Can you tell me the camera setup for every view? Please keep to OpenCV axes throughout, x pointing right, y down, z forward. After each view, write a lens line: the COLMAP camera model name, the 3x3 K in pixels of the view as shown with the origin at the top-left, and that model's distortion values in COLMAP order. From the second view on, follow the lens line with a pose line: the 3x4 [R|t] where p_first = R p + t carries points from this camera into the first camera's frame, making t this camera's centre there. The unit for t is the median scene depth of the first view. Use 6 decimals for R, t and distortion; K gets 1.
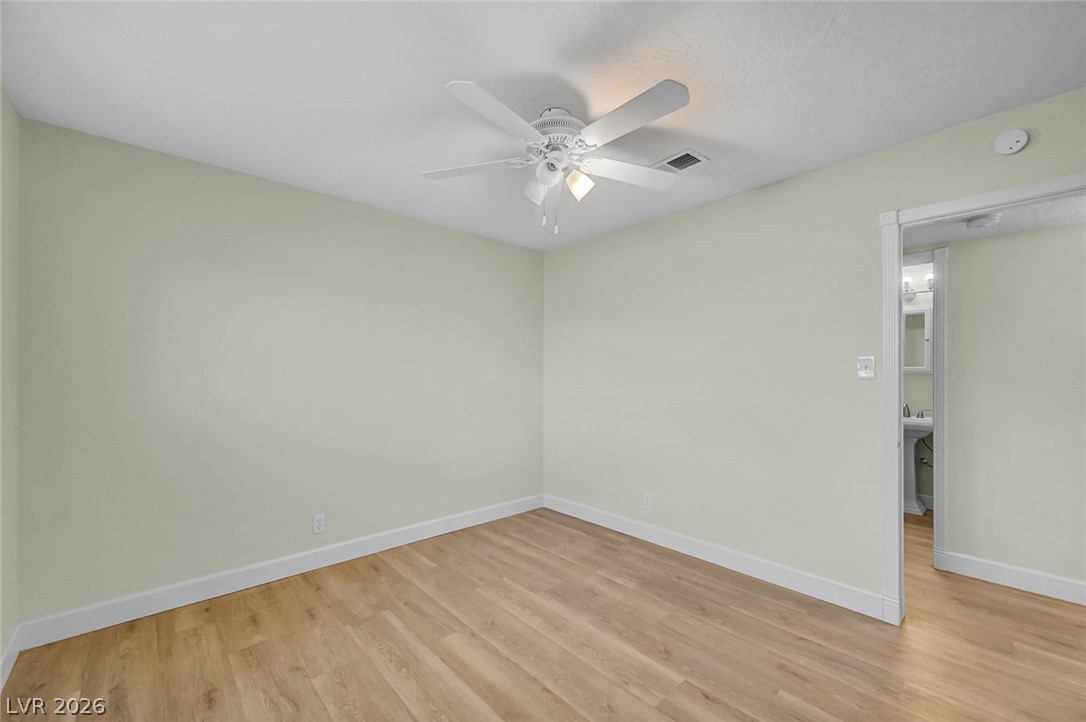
lens RADIAL K [[436.1, 0, 545.1], [0, 436.1, 368.5], [0, 0, 1]] dist [-0.009281, -0.000070]
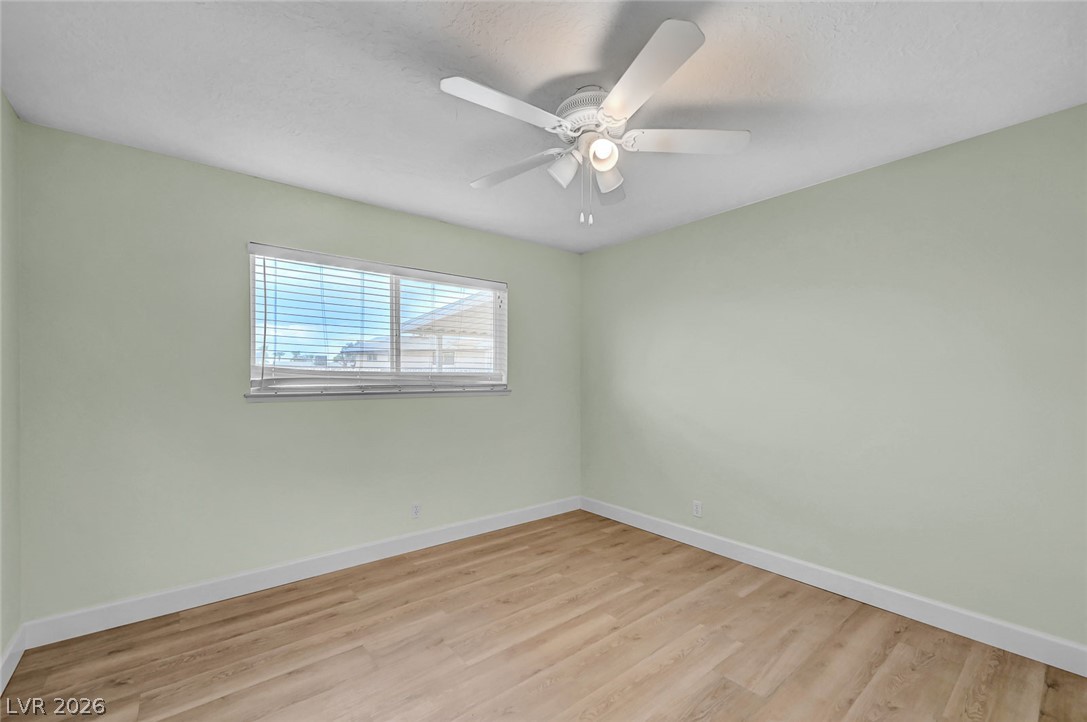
lens RADIAL K [[465.0, 0, 548.5], [0, 465.0, 362.9], [0, 0, 1]] dist [0.003393, -0.000068]
pose [[-0.066136, -0.028238, -0.997411, 0.779565], [0.006555, 0.999566, -0.028733, 0.013400], [0.997789, -0.008438, -0.065922, 0.746874]]
